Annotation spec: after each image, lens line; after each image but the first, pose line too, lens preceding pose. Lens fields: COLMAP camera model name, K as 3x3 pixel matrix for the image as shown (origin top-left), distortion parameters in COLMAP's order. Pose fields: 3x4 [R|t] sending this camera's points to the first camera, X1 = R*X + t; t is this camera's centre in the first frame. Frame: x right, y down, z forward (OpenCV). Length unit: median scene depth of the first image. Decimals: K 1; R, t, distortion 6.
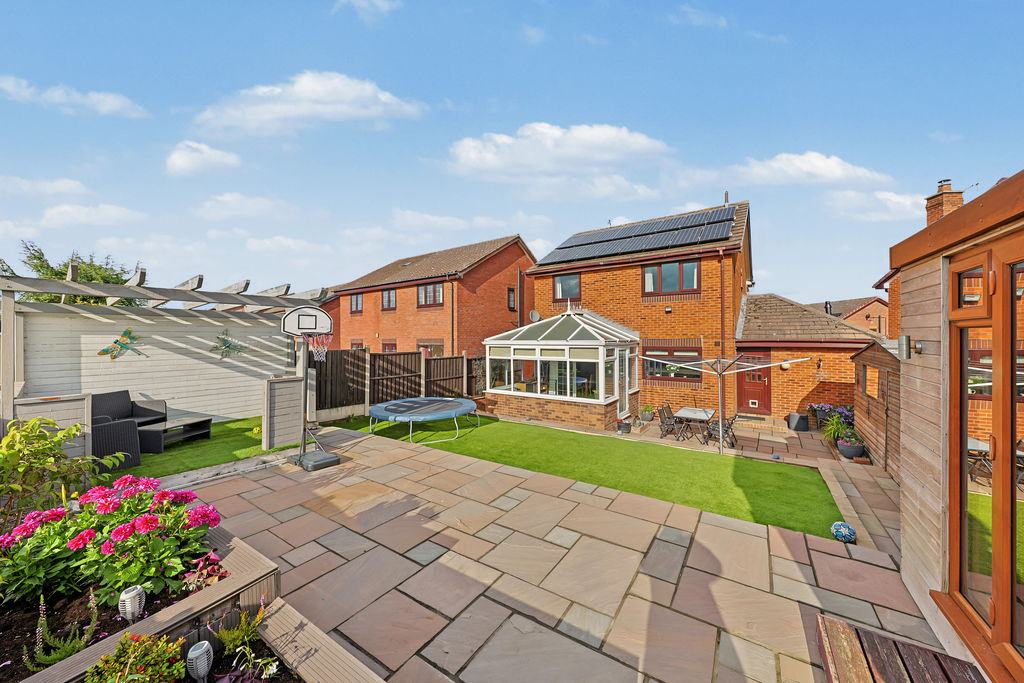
lens RADIAL K [[352.2, 0, 530.9], [0, 352.2, 337.7], [0, 0, 1]] dist [0.005109, 0.000001]
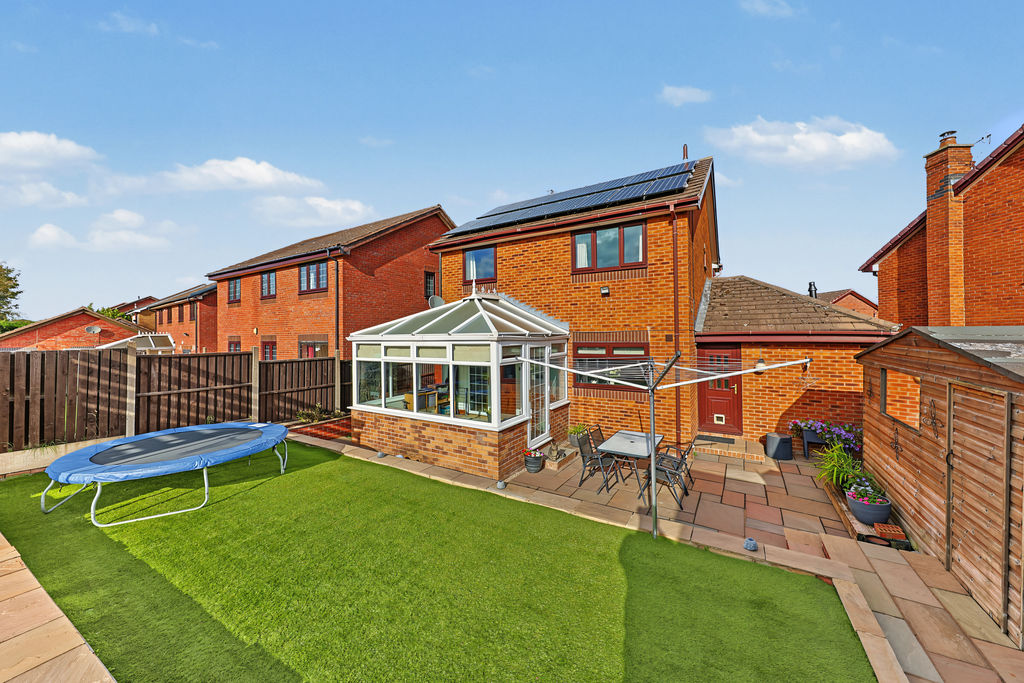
lens RADIAL K [[362.8, 0, 526.1], [0, 362.8, 333.7], [0, 0, 1]] dist [0.003281, 0.000152]
pose [[0.998117, -0.004071, 0.061205, 0.193216], [0.004488, 0.999968, -0.006666, 0.011814], [-0.061175, 0.006928, 0.998103, 0.281820]]
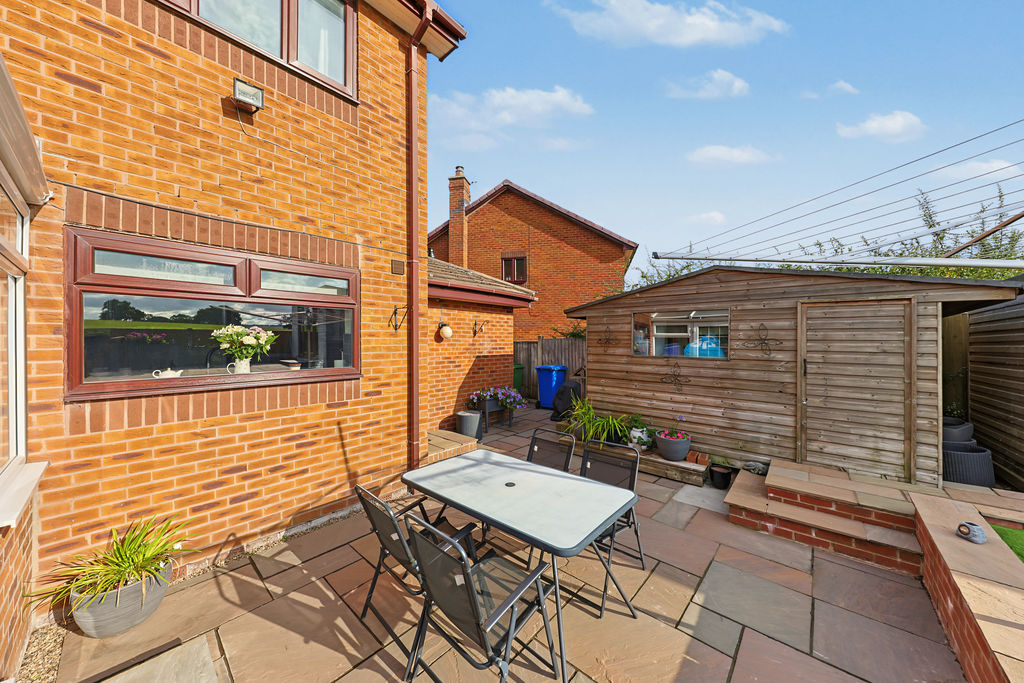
lens RADIAL K [[343.3, 0, 508.8], [0, 343.3, 341.0], [0, 0, 1]] dist [0.011722, 0.000074]
pose [[0.136849, 0.001782, 0.990590, 0.186326], [-0.000233, 0.999998, -0.001767, 0.094360], [-0.990592, 0.000011, 0.136849, 0.829225]]
